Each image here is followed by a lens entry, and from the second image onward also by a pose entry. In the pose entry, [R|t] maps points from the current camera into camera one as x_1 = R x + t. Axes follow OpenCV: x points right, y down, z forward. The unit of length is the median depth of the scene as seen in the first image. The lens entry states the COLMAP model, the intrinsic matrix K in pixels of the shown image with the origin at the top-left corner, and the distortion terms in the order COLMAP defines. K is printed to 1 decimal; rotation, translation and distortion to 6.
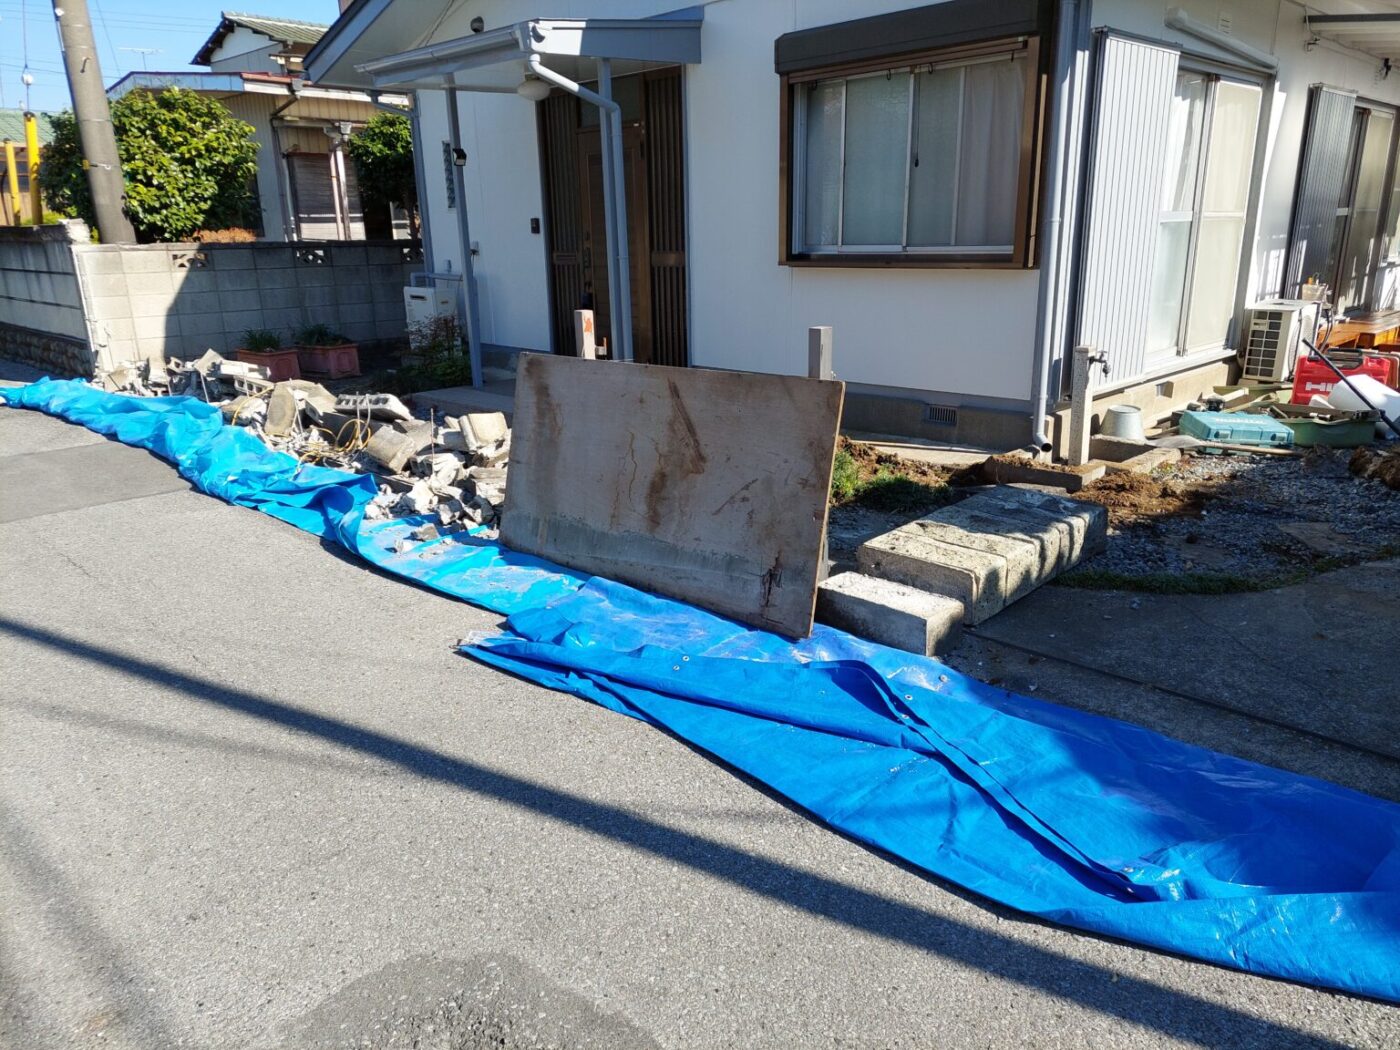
lens RADIAL K [[999.1, 0, 700.0], [0, 999.1, 525.0], [0, 0, 1]] dist [0.027269, -0.008534]
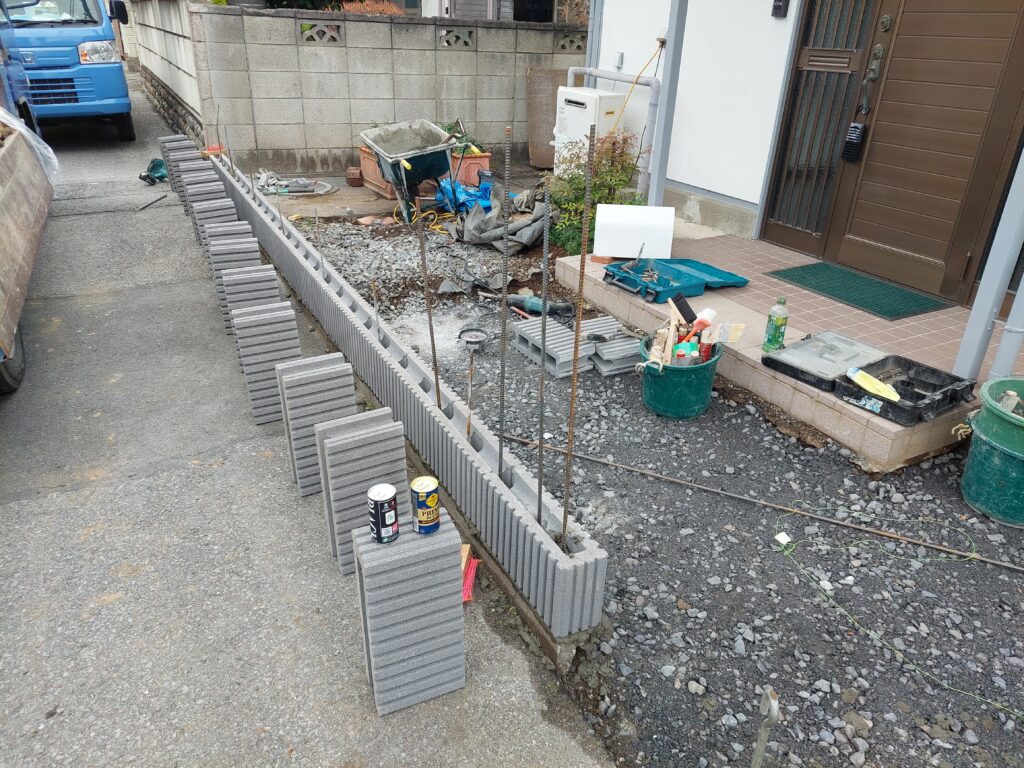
lens RADIAL K [[730.8, 0, 512.0], [0, 730.8, 384.0], [0, 0, 1]] dist [0.027269, -0.008534]
pose [[0.949370, 0.184181, -0.254508, -0.145340], [-0.140022, 0.973274, 0.182020, -0.114436], [0.281231, -0.137168, 0.949786, 0.432487]]
